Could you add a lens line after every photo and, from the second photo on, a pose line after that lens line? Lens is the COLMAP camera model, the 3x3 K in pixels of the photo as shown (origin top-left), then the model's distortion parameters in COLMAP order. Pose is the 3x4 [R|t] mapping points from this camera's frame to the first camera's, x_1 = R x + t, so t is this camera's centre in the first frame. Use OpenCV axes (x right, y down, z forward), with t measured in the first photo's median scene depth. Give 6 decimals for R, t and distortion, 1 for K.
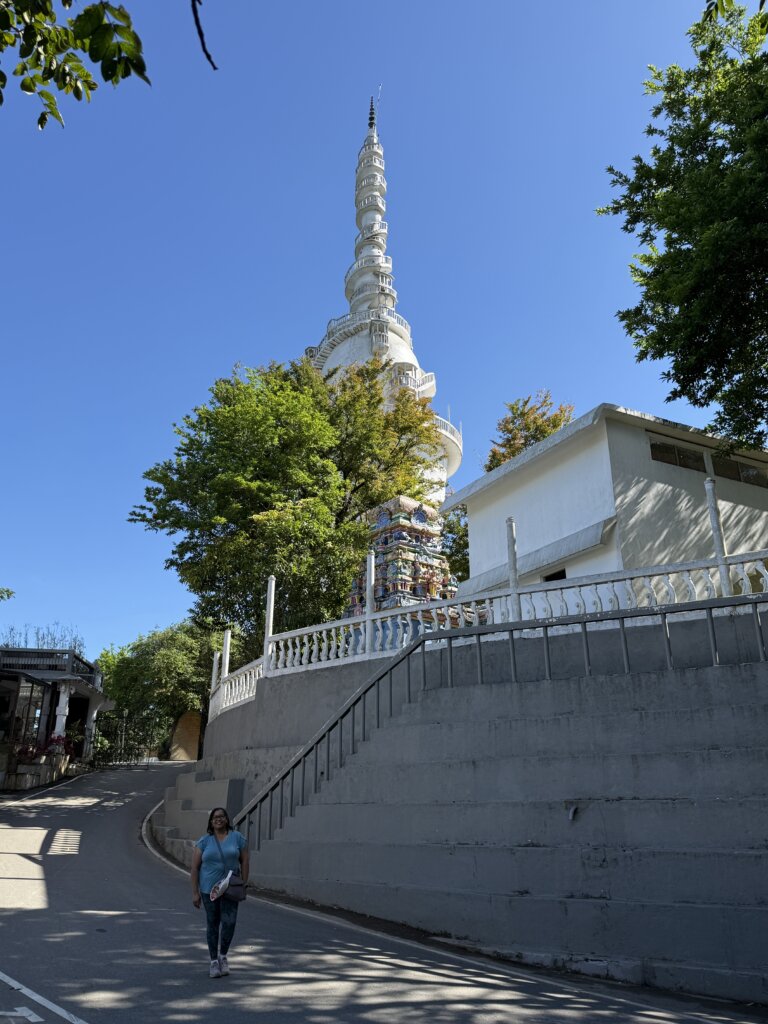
lens RADIAL K [[768.1, 0, 384.0], [0, 768.1, 512.0], [0, 0, 1]] dist [0.219484, -0.514559]
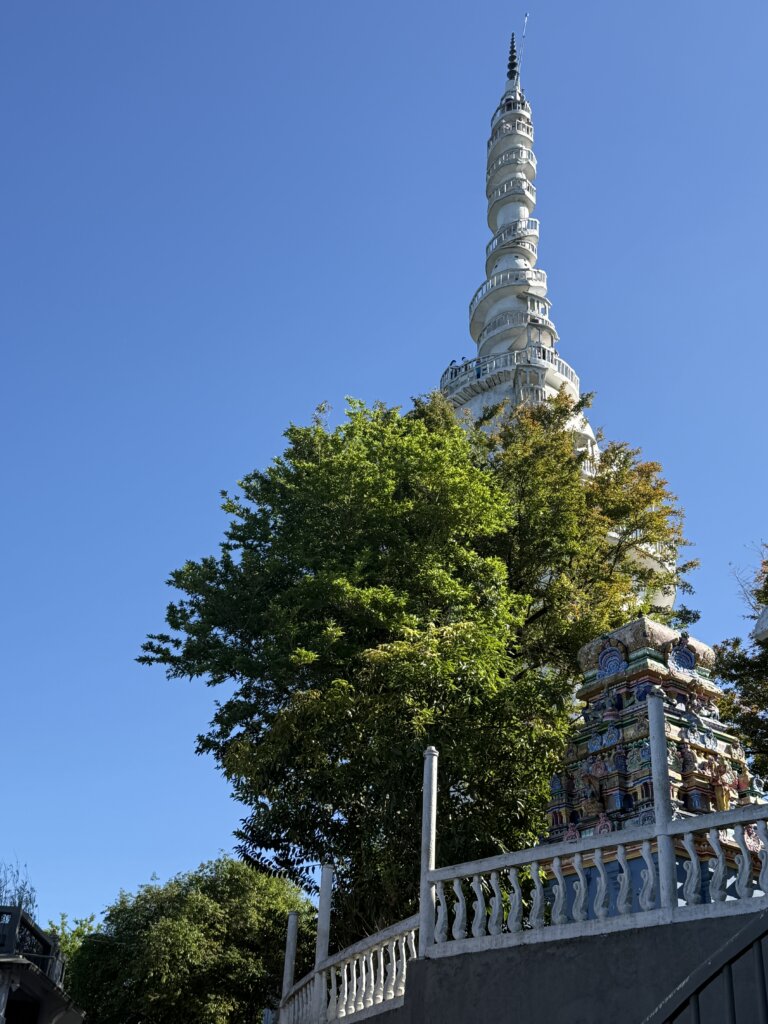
lens RADIAL K [[1246.4, 0, 384.0], [0, 1246.4, 512.0], [0, 0, 1]] dist [0.183356, -0.373931]
pose [[0.995946, 0.003936, -0.089863, -0.073947], [-0.017889, 0.987752, -0.155003, 0.041966], [0.088153, 0.155983, 0.983818, 0.122044]]
